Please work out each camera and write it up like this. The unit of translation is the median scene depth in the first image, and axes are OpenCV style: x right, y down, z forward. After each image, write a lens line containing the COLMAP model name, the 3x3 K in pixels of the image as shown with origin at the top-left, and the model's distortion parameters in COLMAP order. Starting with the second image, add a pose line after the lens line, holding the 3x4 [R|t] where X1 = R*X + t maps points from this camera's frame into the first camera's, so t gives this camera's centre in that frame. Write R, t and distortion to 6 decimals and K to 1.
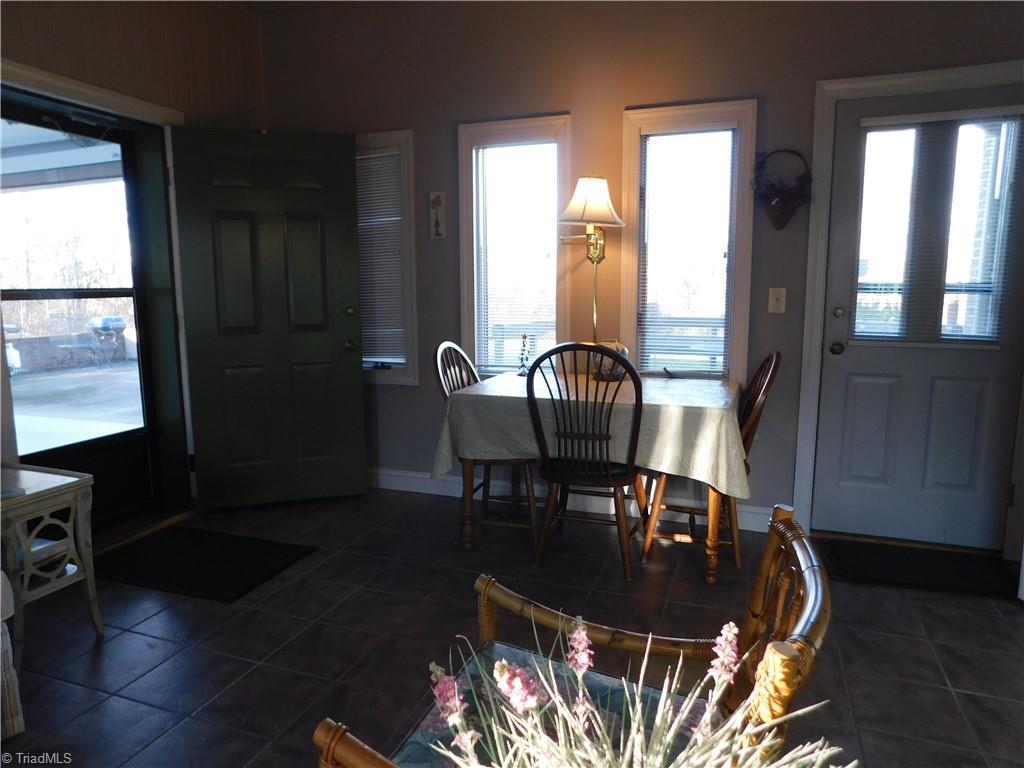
lens RADIAL K [[678.9, 0, 512.6], [0, 678.9, 381.9], [0, 0, 1]] dist [-0.055276, 0.046112]
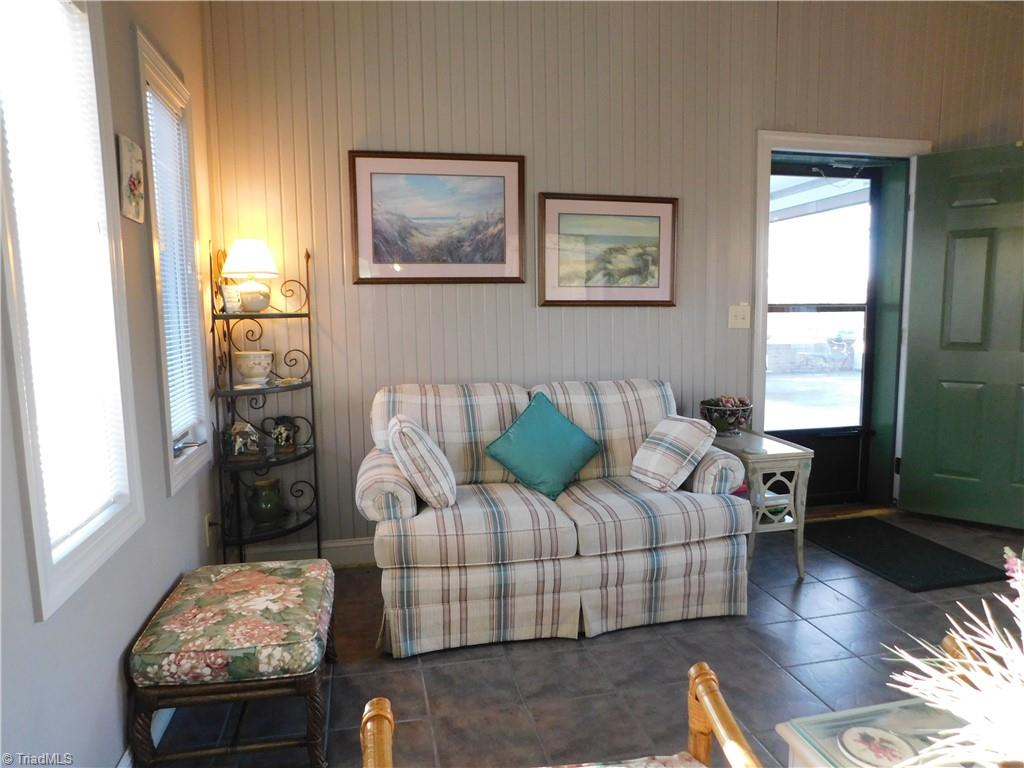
lens RADIAL K [[678.9, 0, 512.6], [0, 678.9, 381.9], [0, 0, 1]] dist [-0.055276, 0.046112]
pose [[0.542595, 0.095600, -0.834537, 0.090614], [-0.113520, 0.992734, 0.039914, 0.018118], [0.832288, 0.073080, 0.549505, -0.147139]]
